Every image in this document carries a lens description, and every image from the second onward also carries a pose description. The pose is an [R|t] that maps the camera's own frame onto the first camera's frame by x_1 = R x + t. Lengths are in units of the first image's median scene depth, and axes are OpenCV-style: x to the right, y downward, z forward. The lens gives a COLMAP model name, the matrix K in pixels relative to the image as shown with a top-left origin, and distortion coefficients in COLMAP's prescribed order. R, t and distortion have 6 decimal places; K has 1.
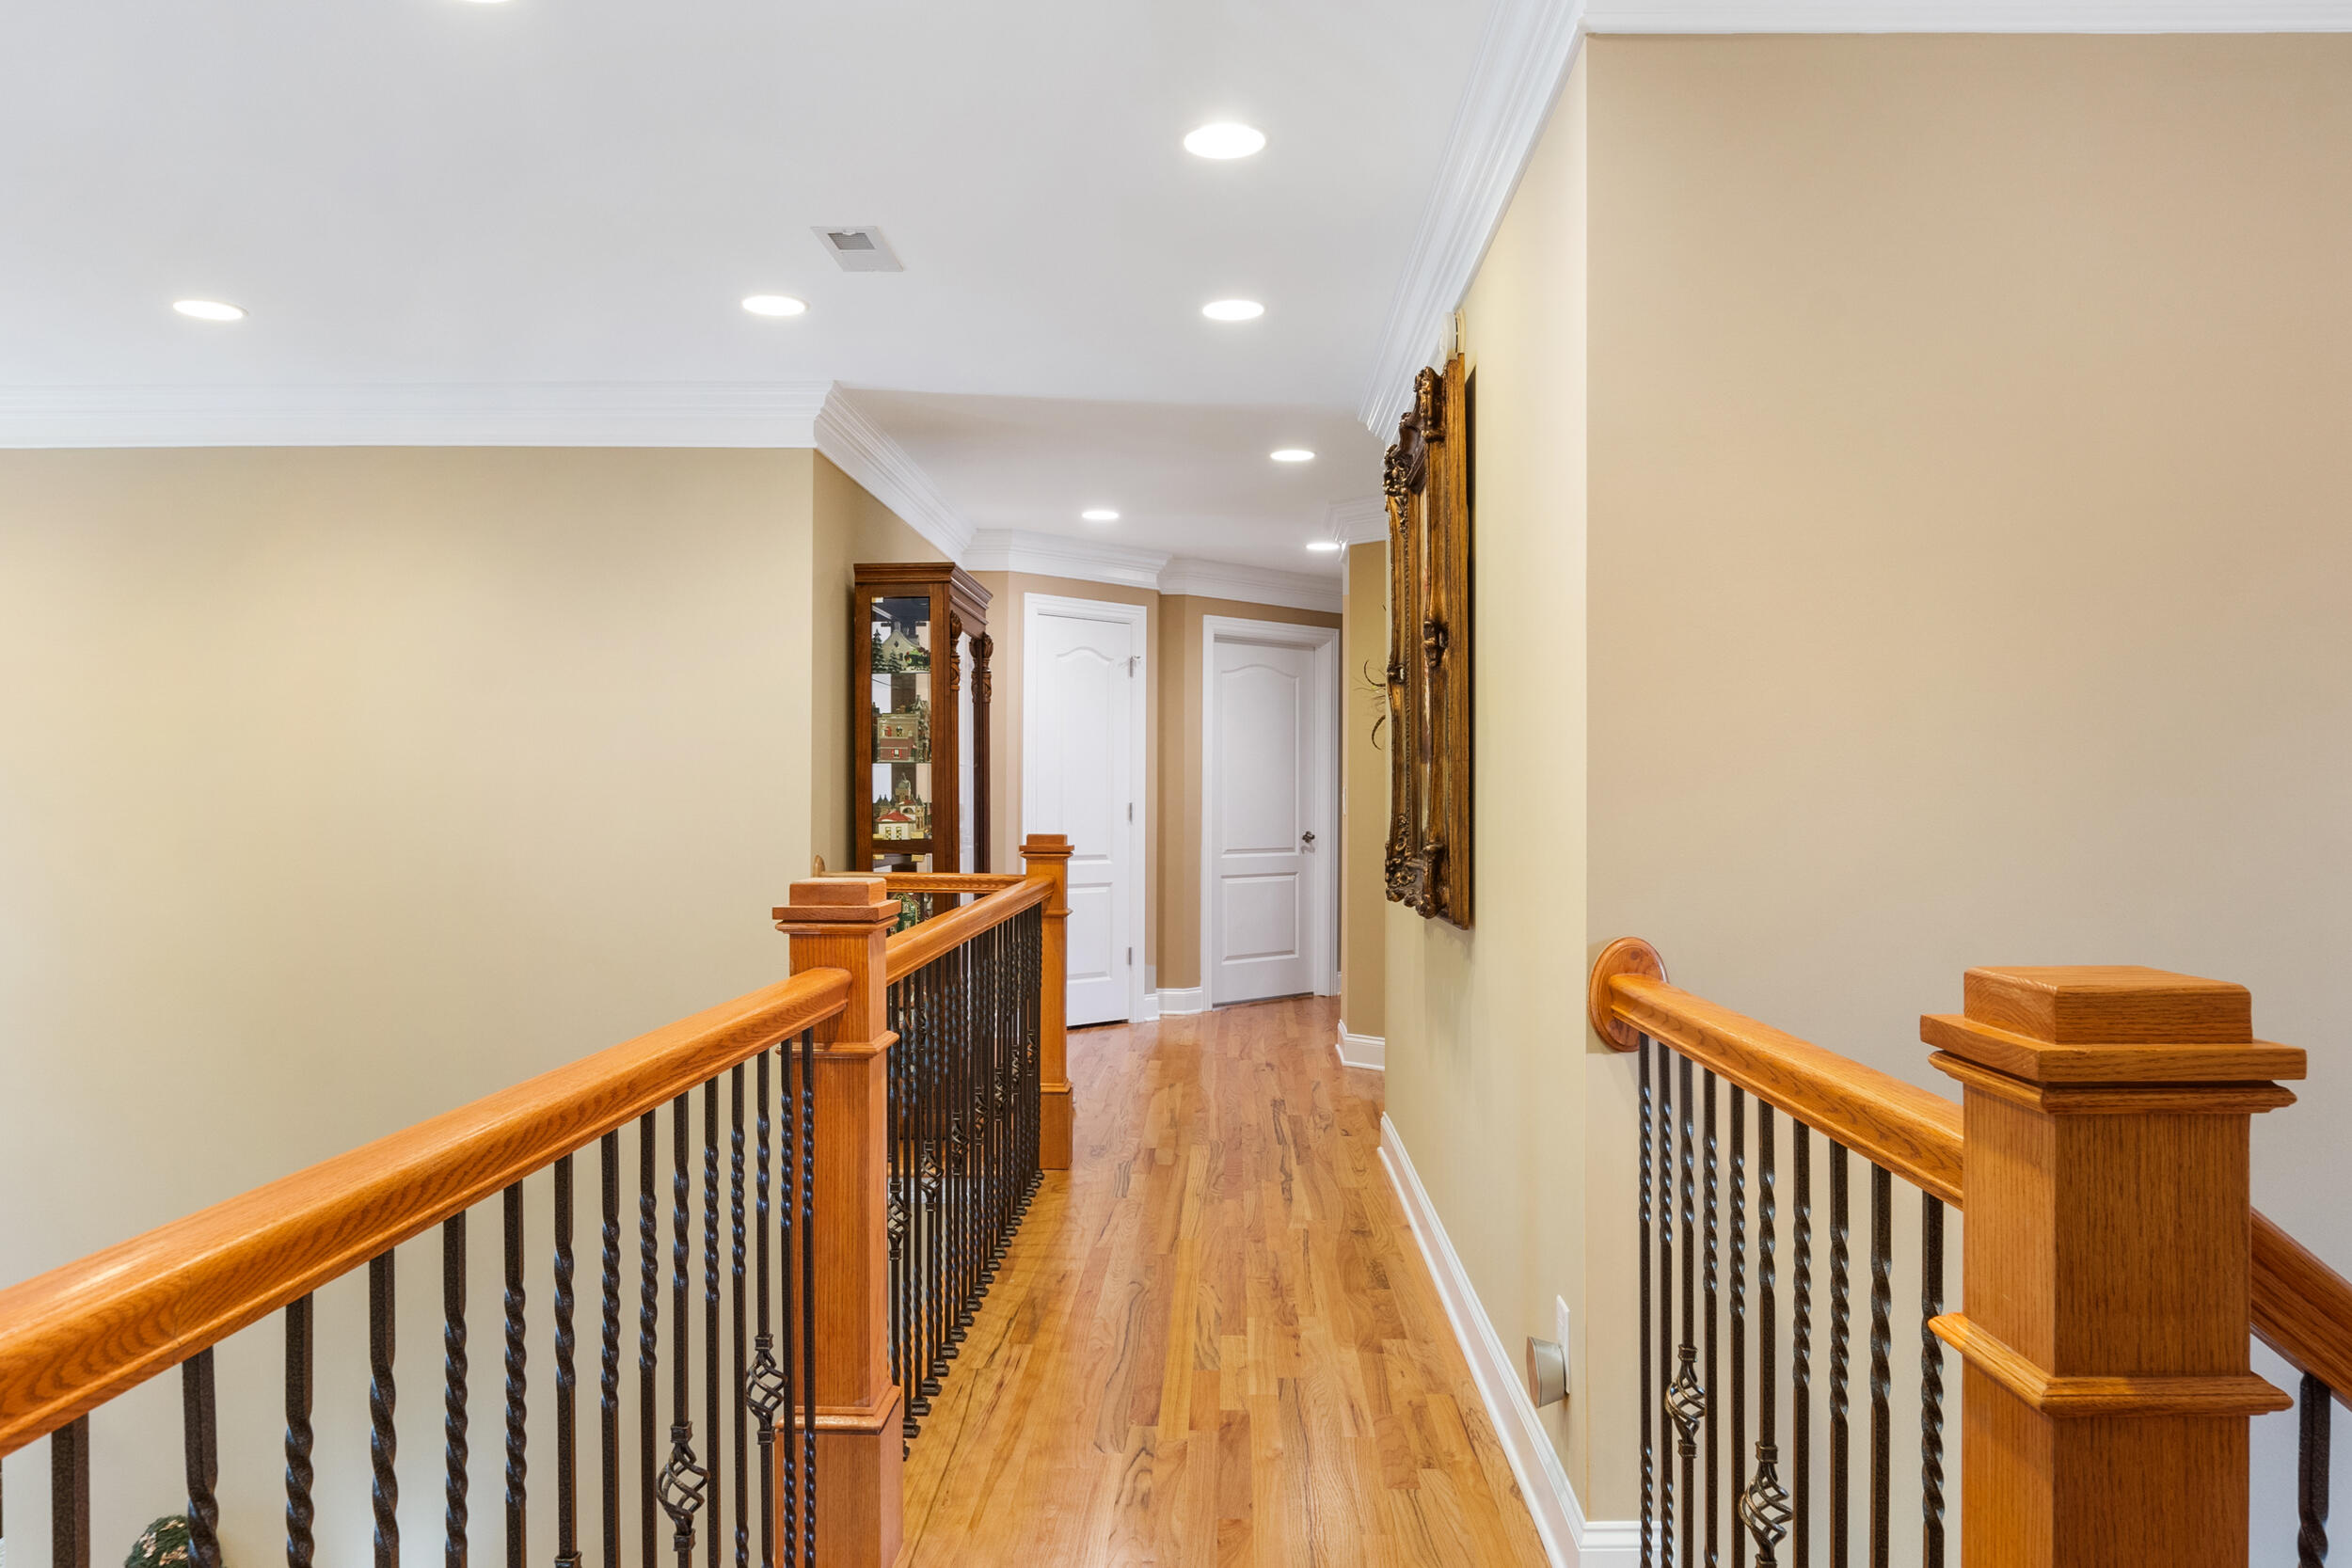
lens RADIAL K [[1600.2, 0, 1174.2], [0, 1600.2, 785.5], [0, 0, 1]] dist [-0.023468, -0.001064]
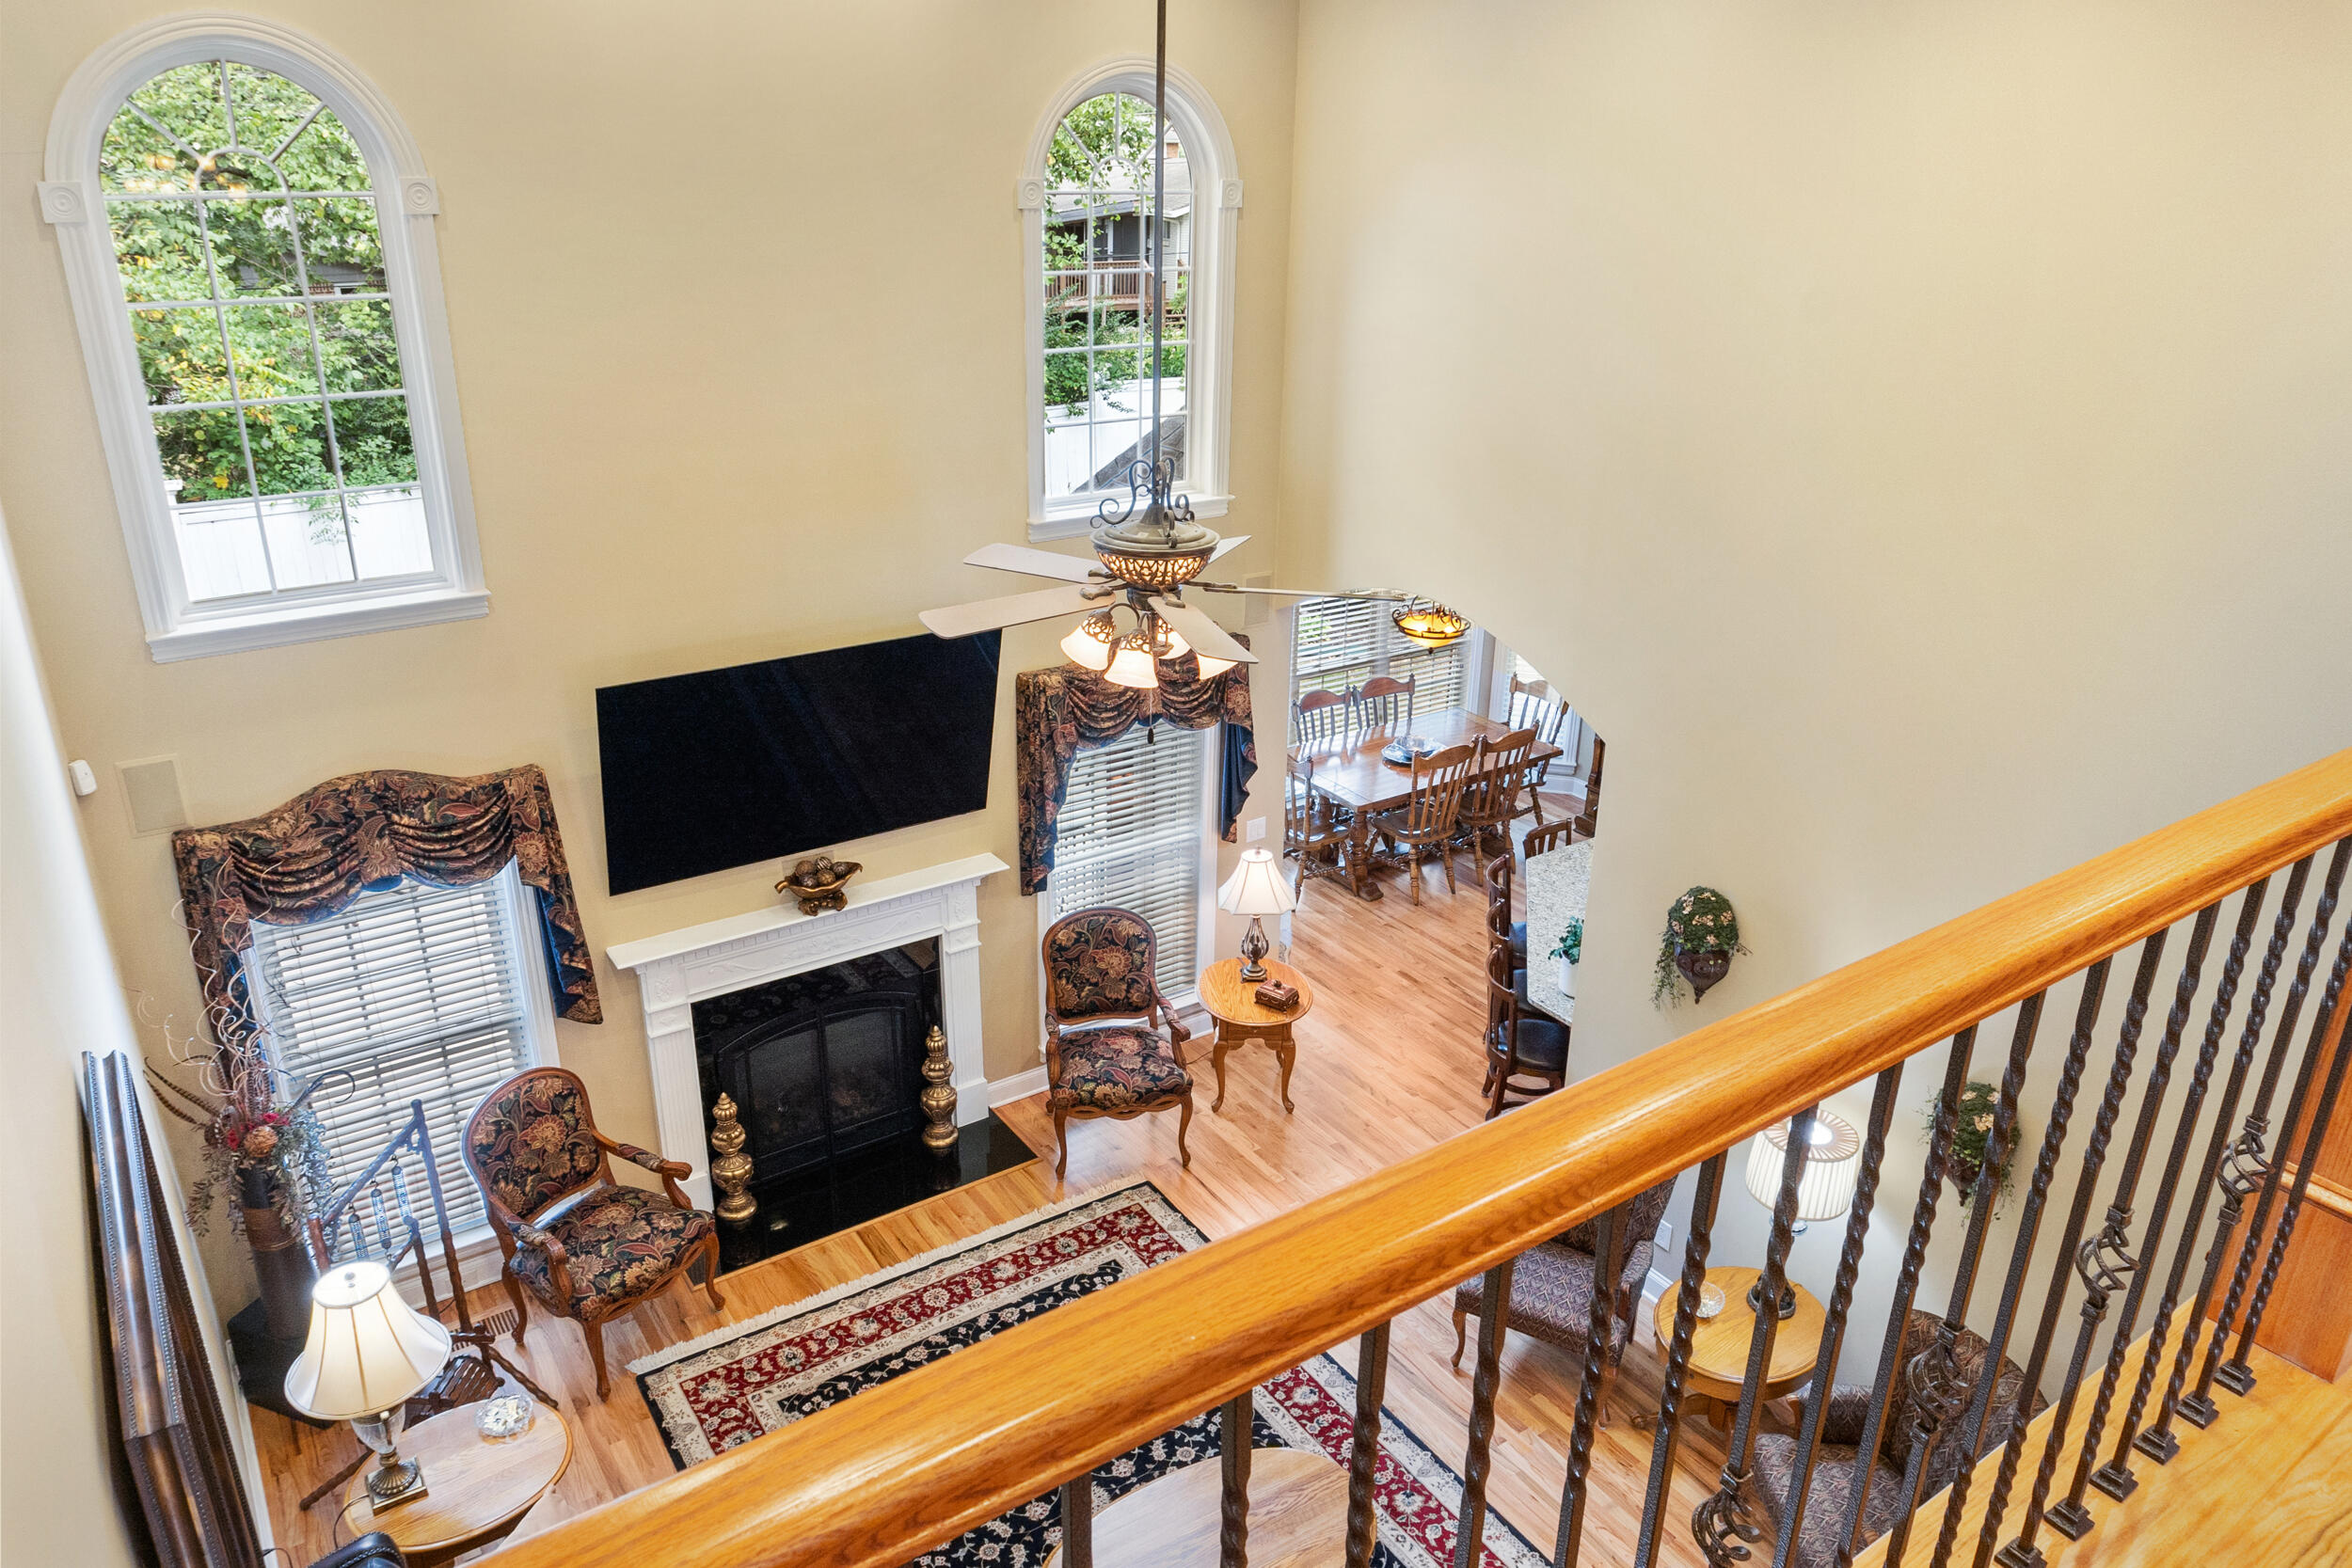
lens RADIAL K [[1600.2, 0, 1176.3], [0, 1600.2, 775.8], [0, 0, 1]] dist [-0.023468, -0.001064]
pose [[0.593424, 0.310535, -0.742574, -0.025958], [-0.015080, 0.926705, 0.375486, -0.151400], [0.804749, -0.211624, 0.554612, 0.086811]]
